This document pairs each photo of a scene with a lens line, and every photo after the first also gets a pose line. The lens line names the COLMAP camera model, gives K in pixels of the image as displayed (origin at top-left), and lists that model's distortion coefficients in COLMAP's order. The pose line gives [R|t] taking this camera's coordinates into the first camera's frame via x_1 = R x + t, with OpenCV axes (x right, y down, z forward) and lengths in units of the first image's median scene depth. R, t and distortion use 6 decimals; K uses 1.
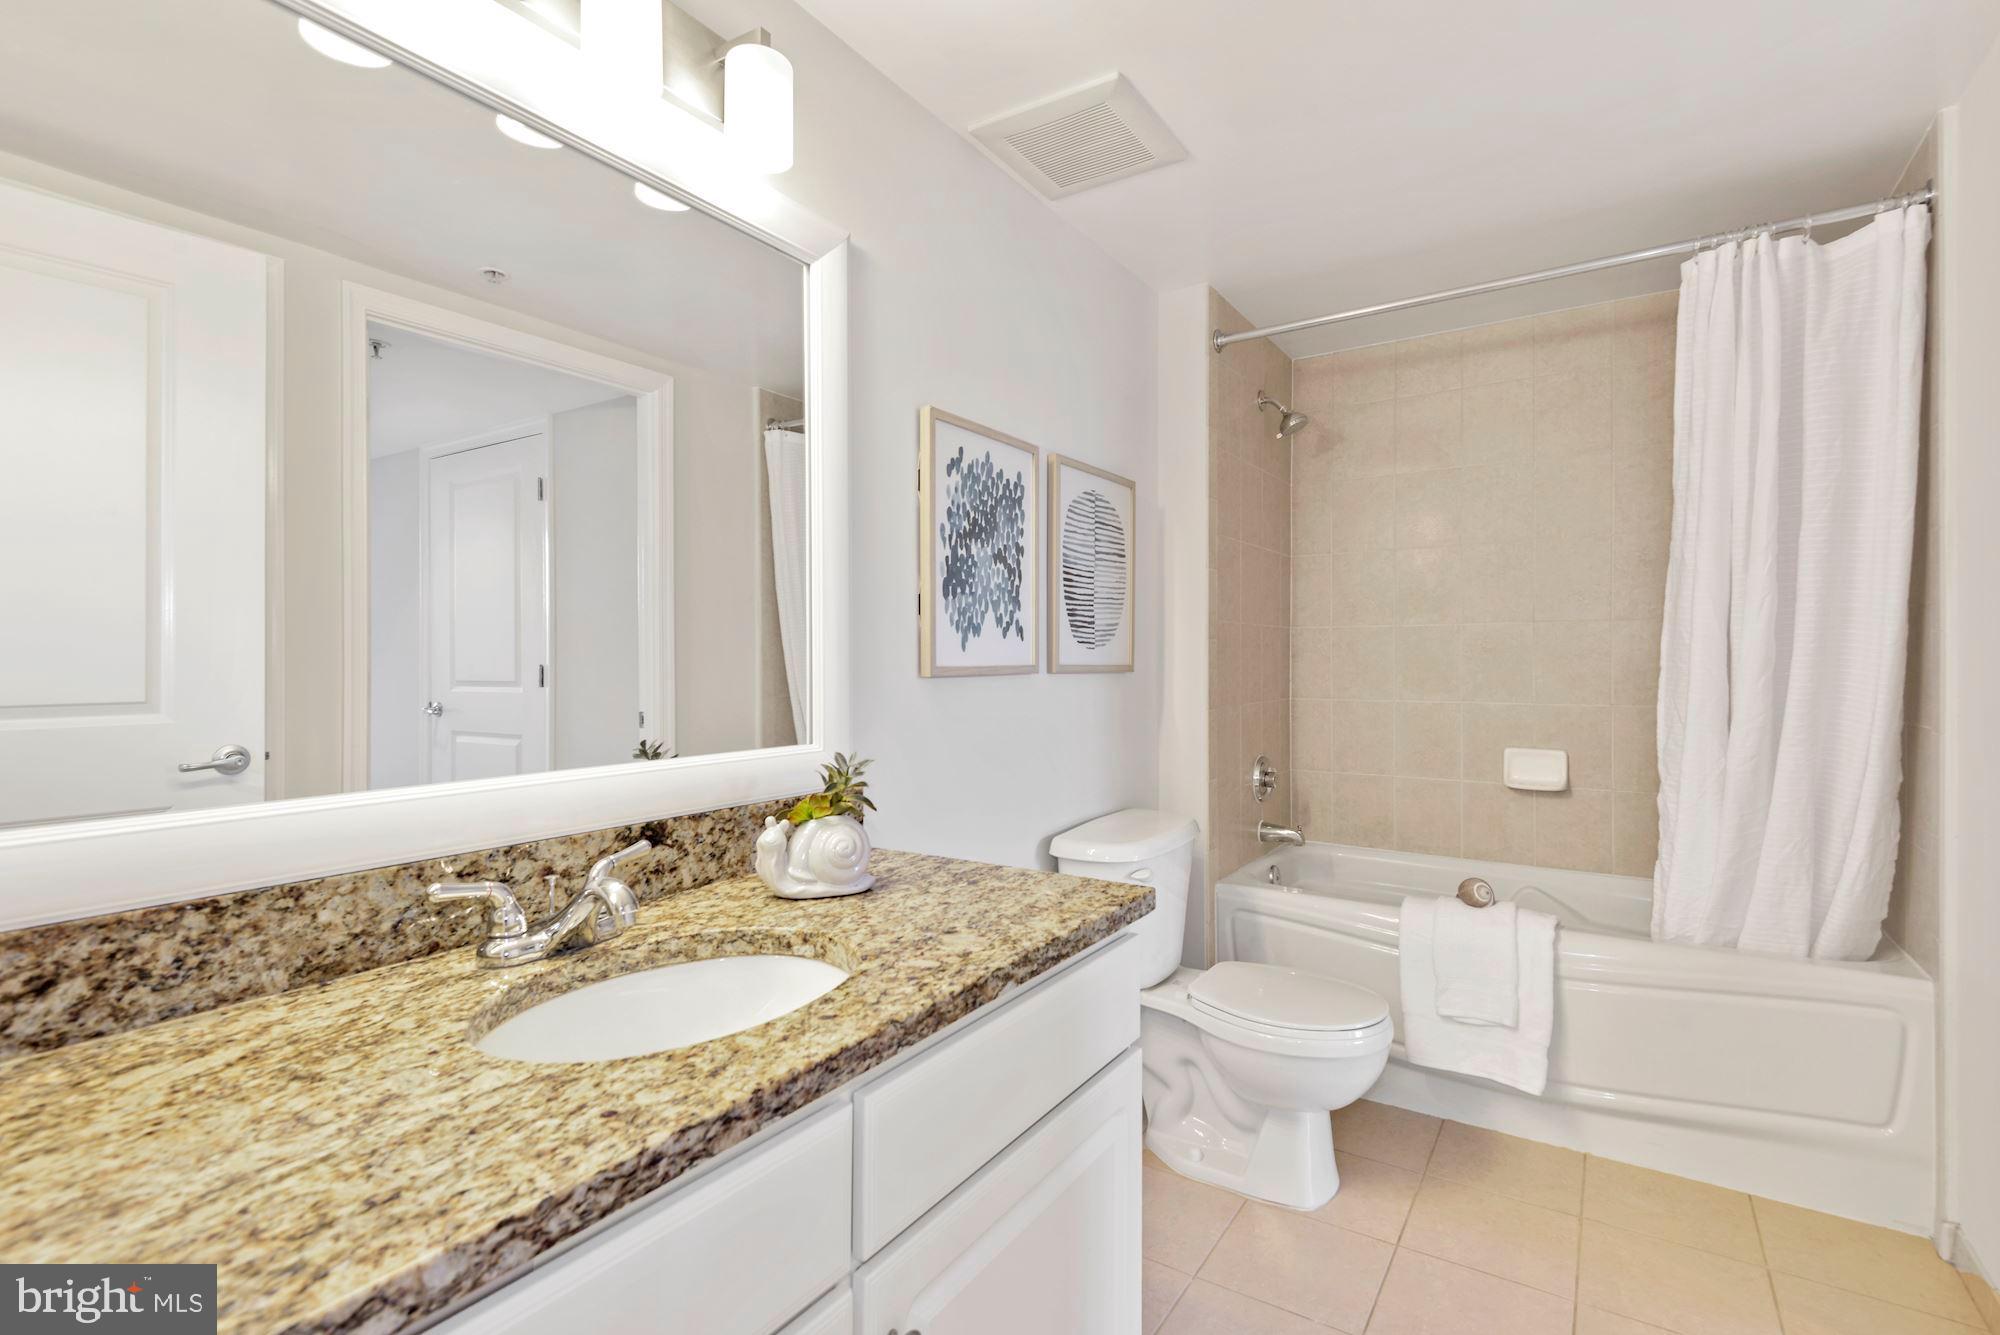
lens RADIAL K [[937.2, 0, 1006.7], [0, 937.2, 665.1], [0, 0, 1]] dist [0.001043, -0.000294]
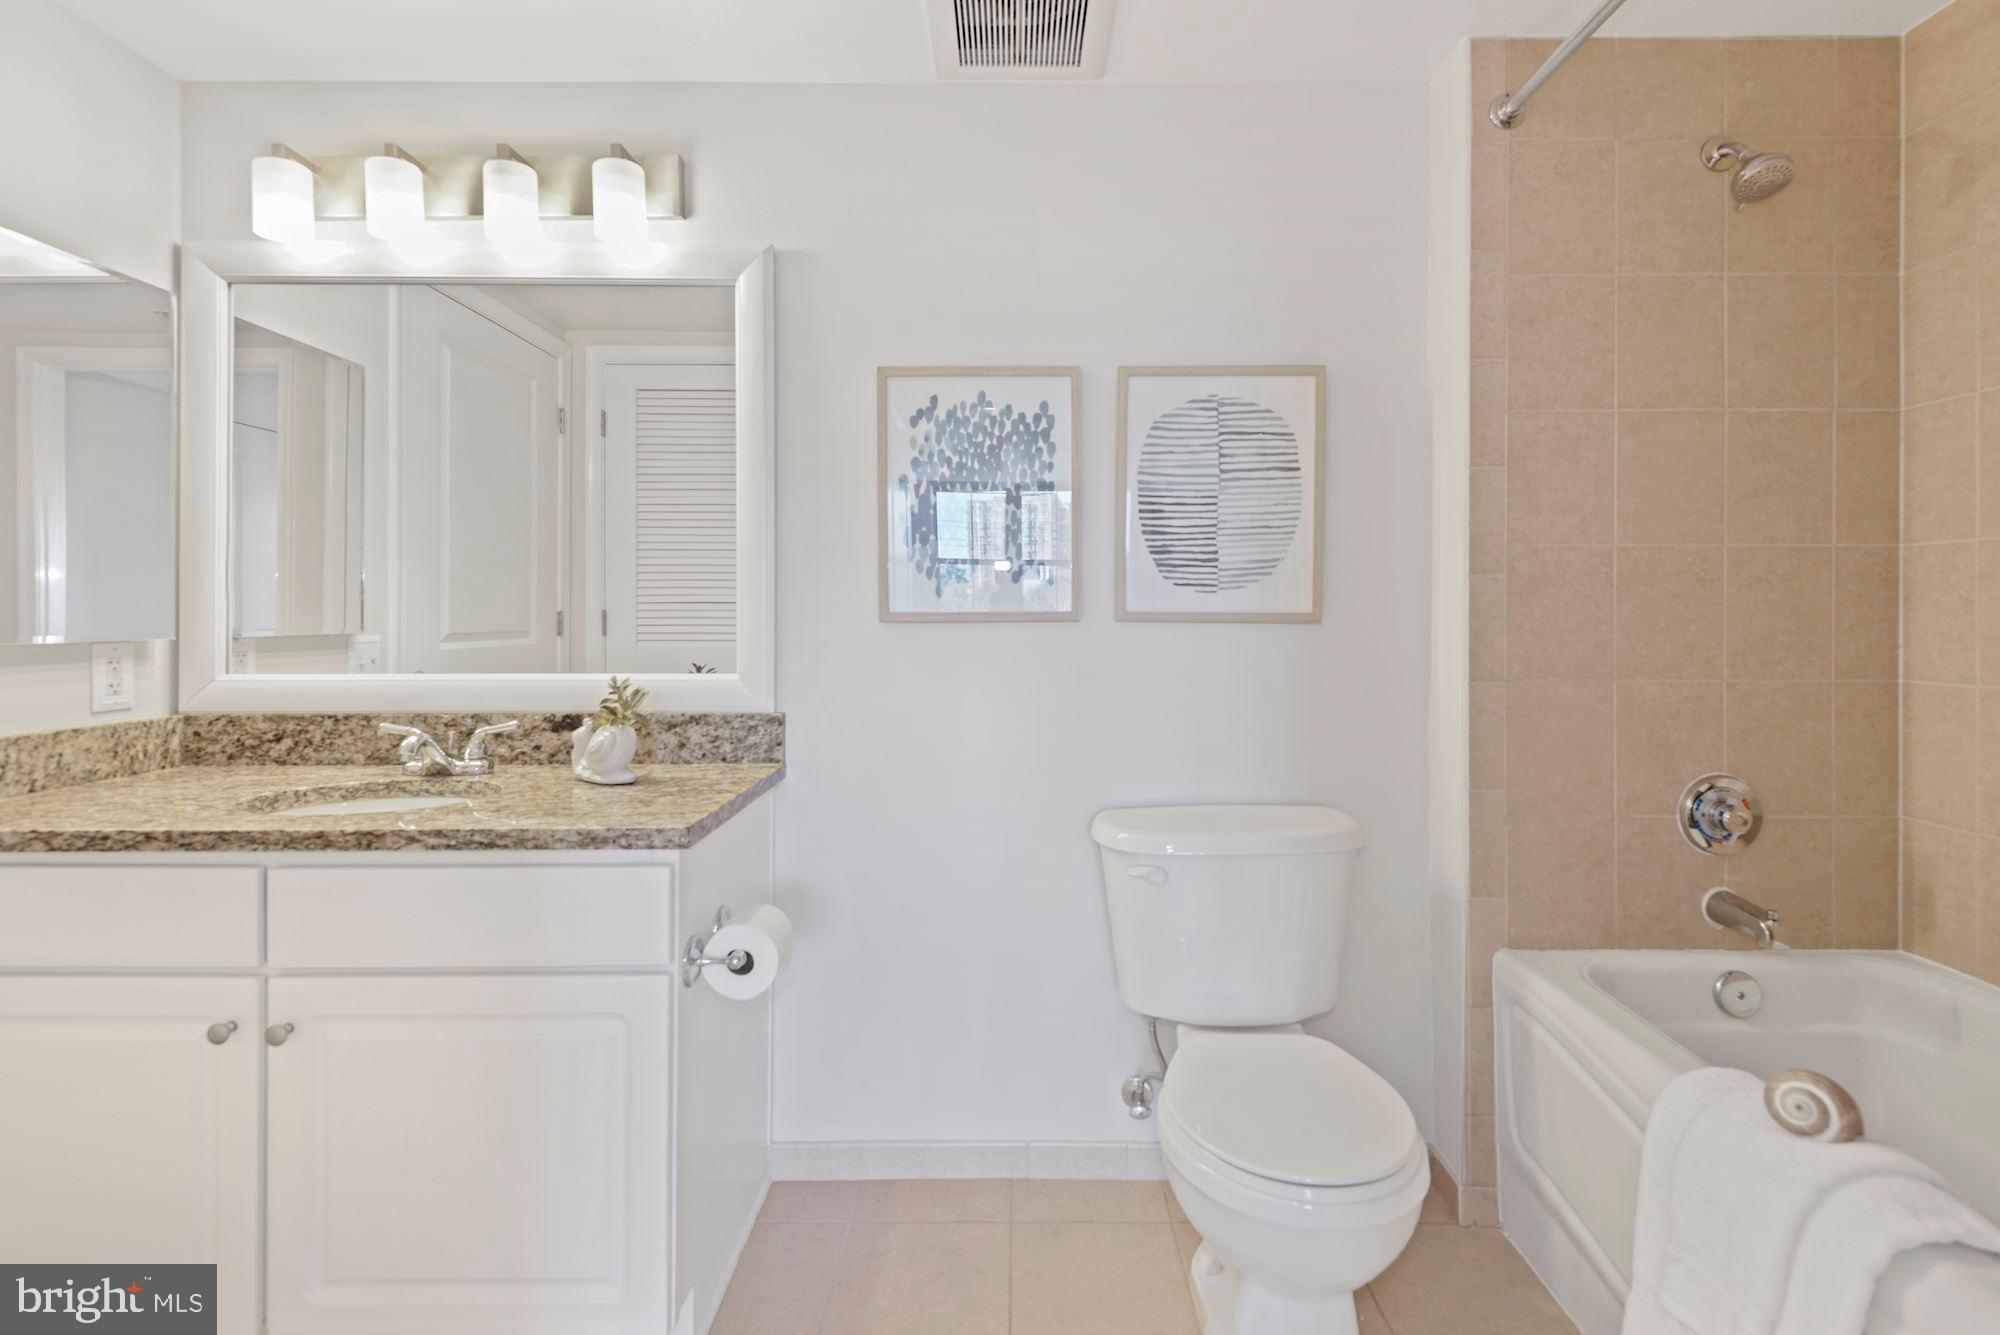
lens RADIAL K [[935.2, 0, 1013.5], [0, 935.2, 615.9], [0, 0, 1]] dist [0.025823, -0.014865]
pose [[0.539290, 0.005787, -0.842100, 1.188289], [-0.006381, 0.999976, 0.002785, 0.003001], [0.842096, 0.003872, 0.539314, 0.738685]]
